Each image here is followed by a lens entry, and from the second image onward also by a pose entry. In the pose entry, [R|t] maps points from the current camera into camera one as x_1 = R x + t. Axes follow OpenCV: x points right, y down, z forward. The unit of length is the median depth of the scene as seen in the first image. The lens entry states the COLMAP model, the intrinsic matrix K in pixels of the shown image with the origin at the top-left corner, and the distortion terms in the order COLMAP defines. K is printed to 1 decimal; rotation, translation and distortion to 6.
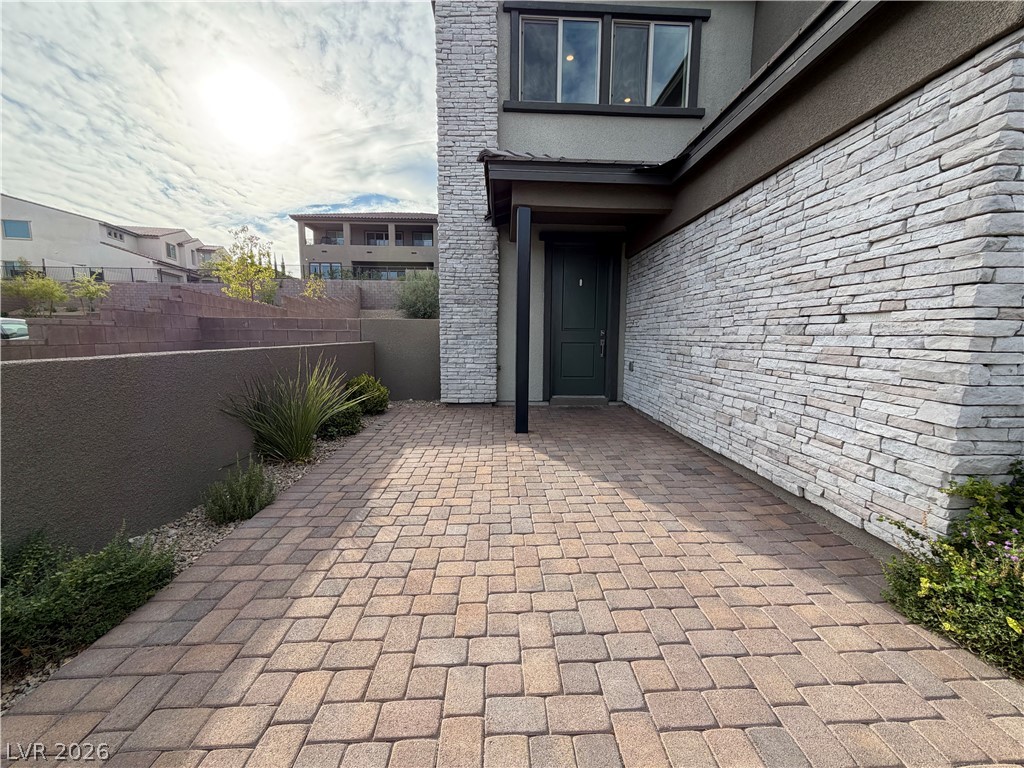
lens RADIAL K [[408.9, 0, 514.9], [0, 408.9, 384.6], [0, 0, 1]] dist [-0.001601, 0.000748]
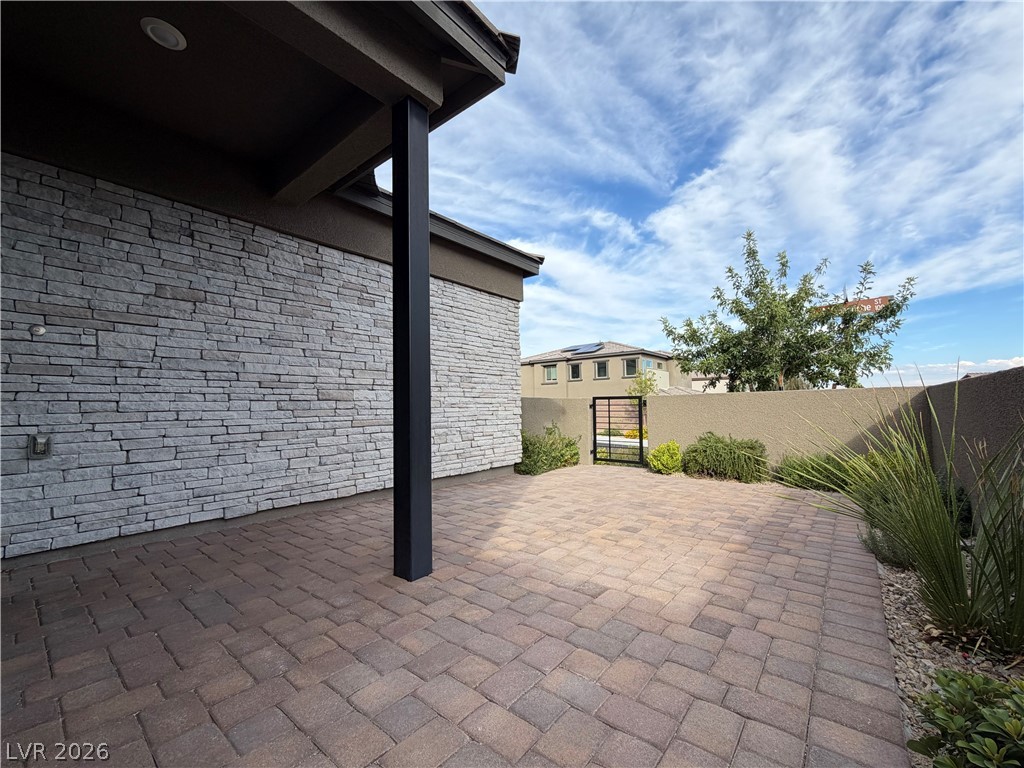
lens RADIAL K [[408.9, 0, 512.2], [0, 408.9, 384.3], [0, 0, 1]] dist [-0.001601, 0.000748]
pose [[-0.740545, 0.037128, 0.670981, -0.582817], [0.087909, 0.995245, 0.041951, -0.153435], [-0.666233, 0.090052, -0.740287, 1.953140]]
